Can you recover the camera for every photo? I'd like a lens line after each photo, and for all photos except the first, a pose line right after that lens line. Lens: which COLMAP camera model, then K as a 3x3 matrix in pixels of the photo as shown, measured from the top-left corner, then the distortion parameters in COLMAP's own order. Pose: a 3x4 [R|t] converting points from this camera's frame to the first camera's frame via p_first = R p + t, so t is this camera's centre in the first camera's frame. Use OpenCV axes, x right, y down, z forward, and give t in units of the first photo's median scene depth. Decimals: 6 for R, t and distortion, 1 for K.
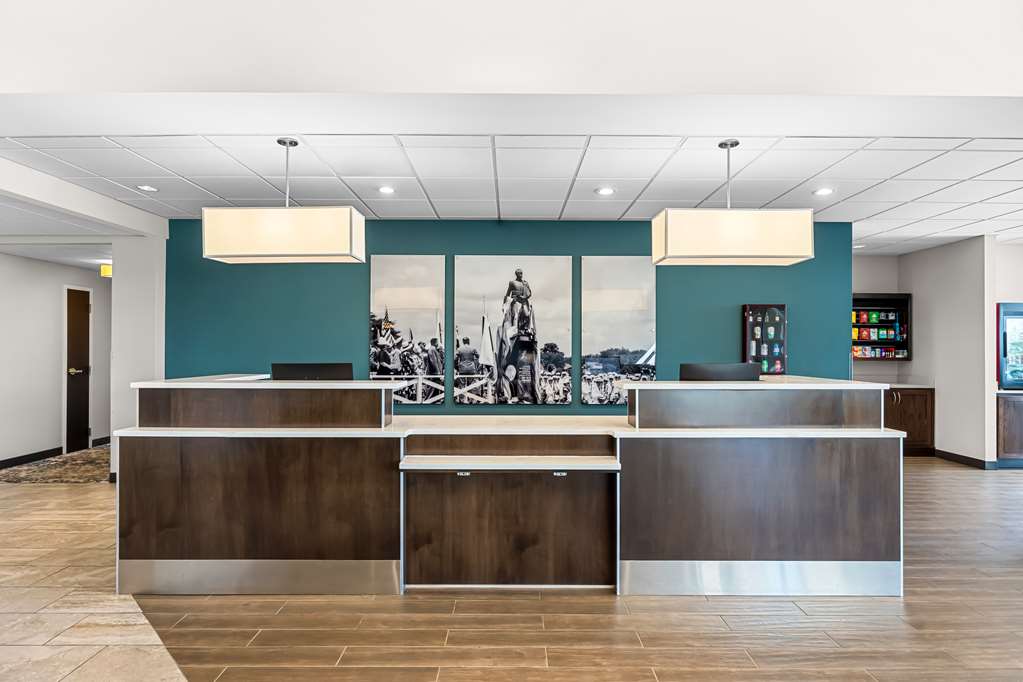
lens RADIAL K [[546.2, 0, 514.1], [0, 546.2, 346.3], [0, 0, 1]] dist [-0.002353, -0.000095]
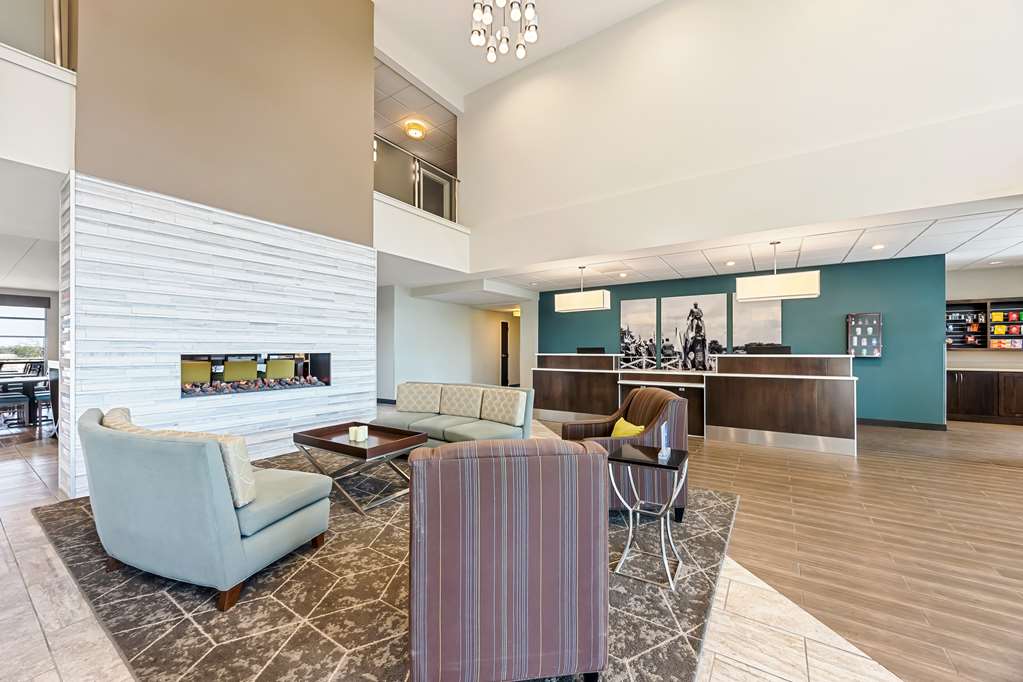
lens RADIAL K [[398.0, 0, 507.9], [0, 398.0, 344.3], [0, 0, 1]] dist [-0.001182, -0.000263]
pose [[0.823113, -0.011445, -0.567762, 0.261889], [0.004244, 0.999893, -0.014004, 0.024662], [0.567861, 0.009118, 0.823074, -0.544891]]
